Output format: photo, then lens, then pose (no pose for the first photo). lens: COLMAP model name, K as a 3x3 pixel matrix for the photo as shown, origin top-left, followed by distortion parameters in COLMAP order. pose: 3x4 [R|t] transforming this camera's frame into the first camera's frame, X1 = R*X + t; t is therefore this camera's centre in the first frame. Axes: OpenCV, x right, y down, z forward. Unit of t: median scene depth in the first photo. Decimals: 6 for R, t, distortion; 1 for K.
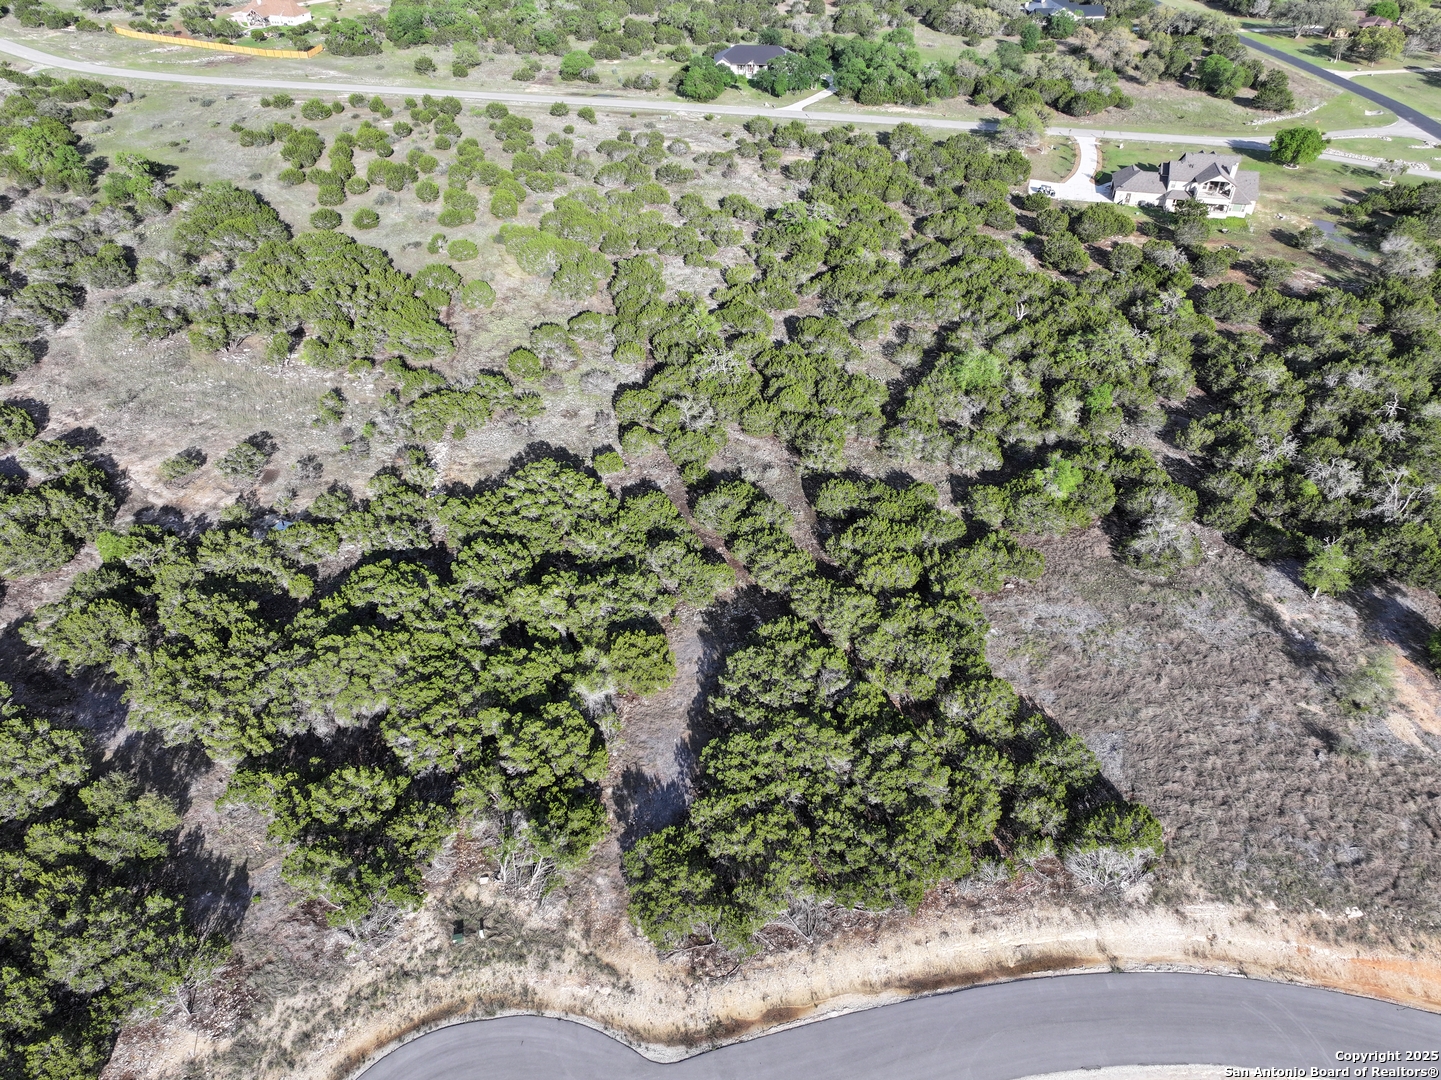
lens RADIAL K [[1011.6, 0, 720.1], [0, 1011.6, 537.9], [0, 0, 1]] dist [-0.006138, 0.021590]
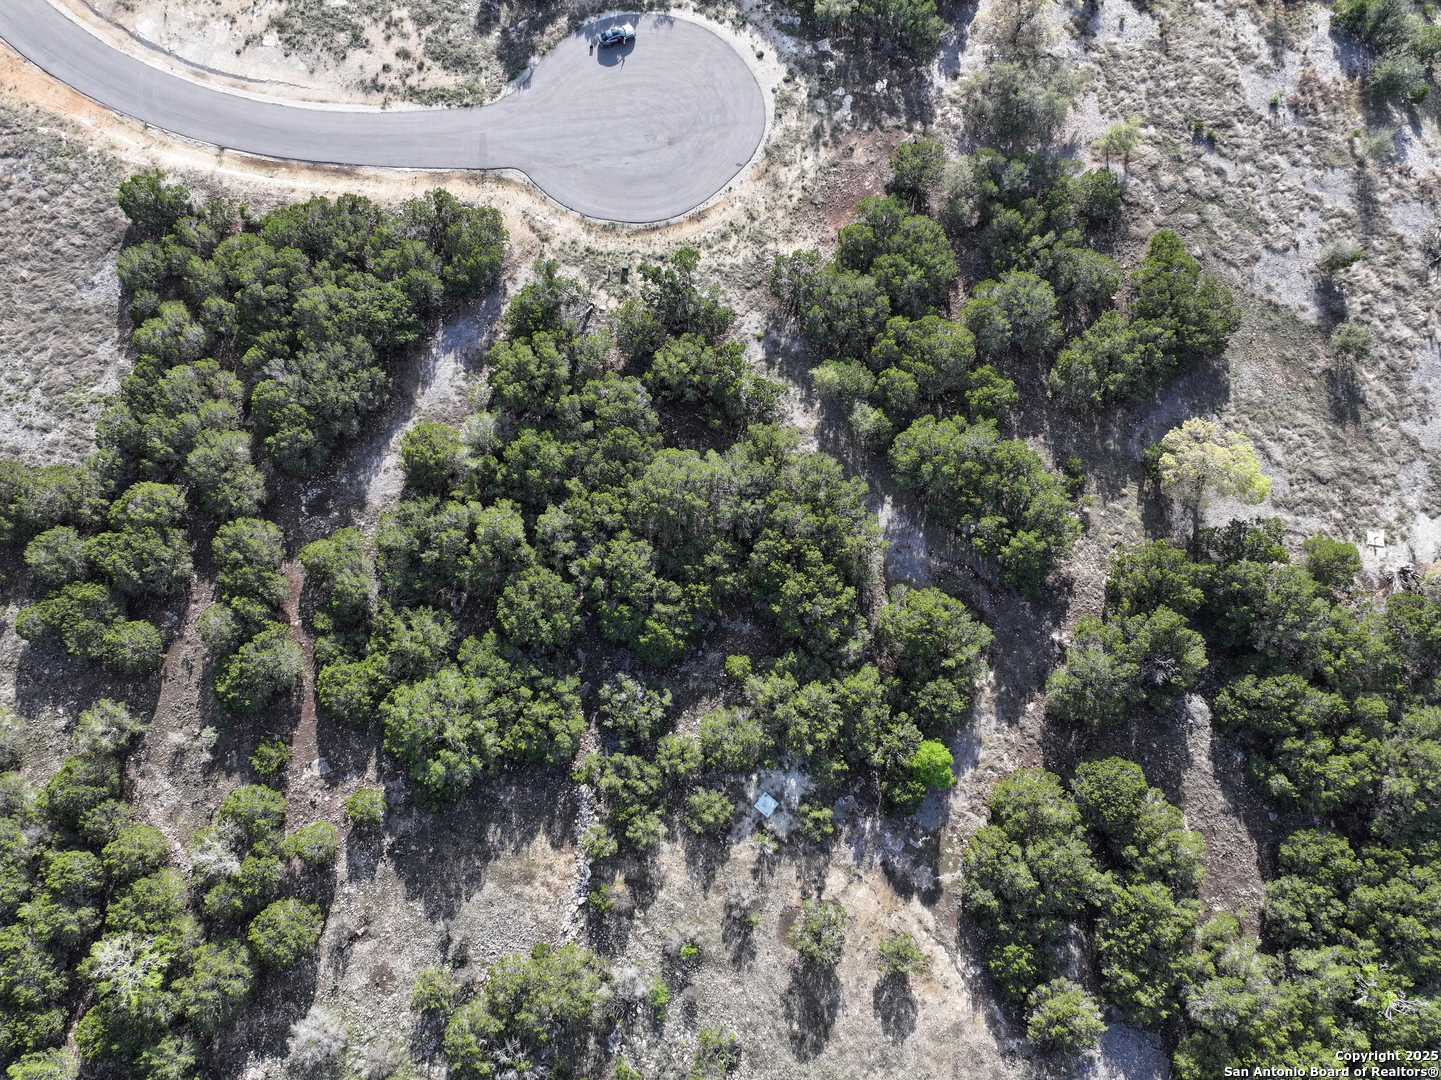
lens RADIAL K [[1011.6, 0, 721.4], [0, 1011.6, 545.6], [0, 0, 1]] dist [-0.006138, 0.021590]
pose [[-0.959407, -0.275663, 0.059569, -0.603741], [0.166007, -0.381239, 0.909450, -1.091231], [-0.227992, 0.882421, 0.411525, 0.734617]]
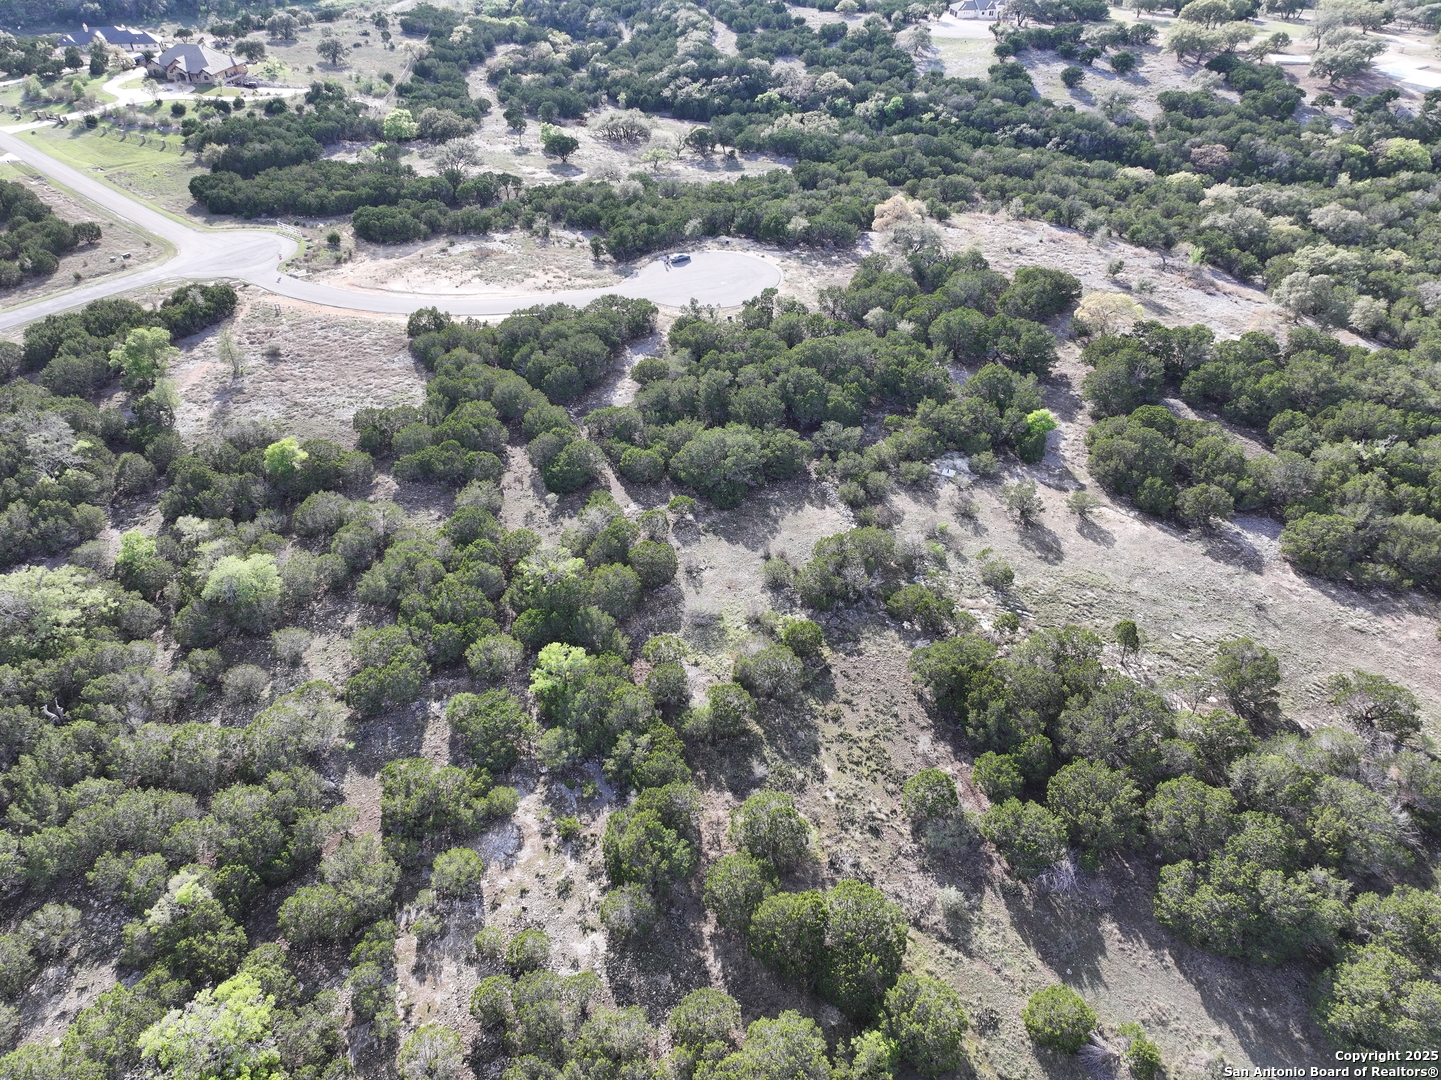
lens RADIAL K [[1011.6, 0, 716.2], [0, 1011.6, 534.1], [0, 0, 1]] dist [-0.006138, 0.021590]
pose [[-0.999818, -0.016167, 0.010151, -0.265398], [0.005323, 0.274565, 0.961554, -1.793648], [-0.018332, 0.961433, -0.274429, 2.194420]]
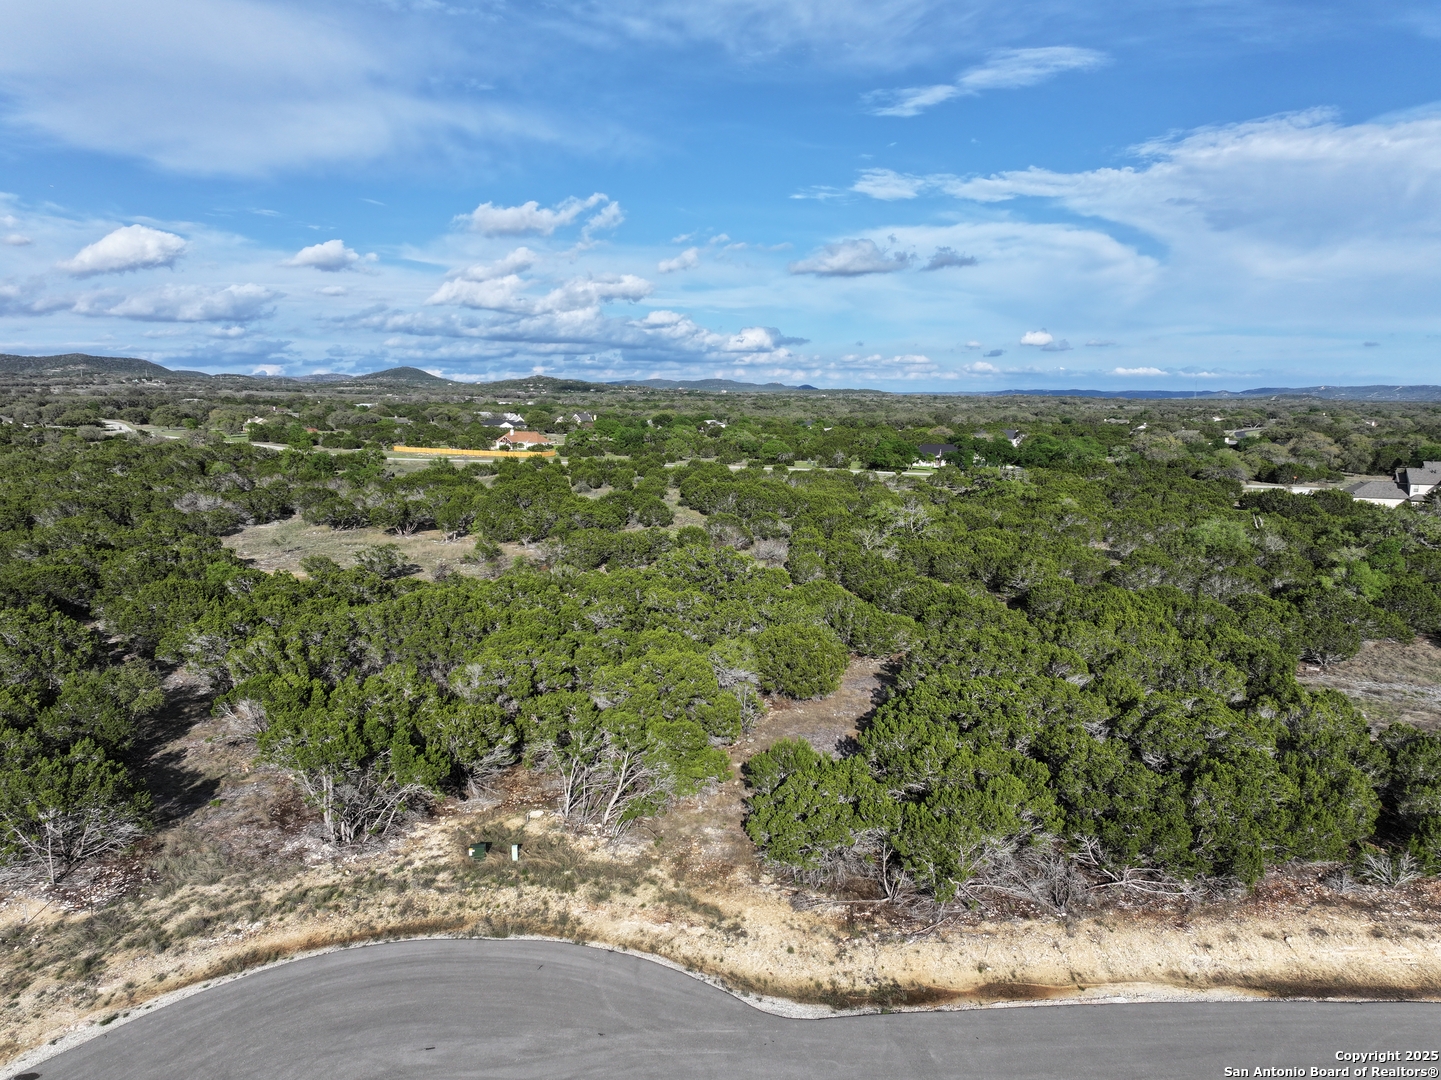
lens RADIAL K [[1011.6, 0, 722.7], [0, 1011.6, 541.8], [0, 0, 1]] dist [-0.006138, 0.021590]
pose [[0.983312, 0.023573, -0.180396, -0.000060], [-0.107408, 0.875541, -0.471054, 0.518032], [0.146840, 0.482569, 0.863461, 0.393596]]
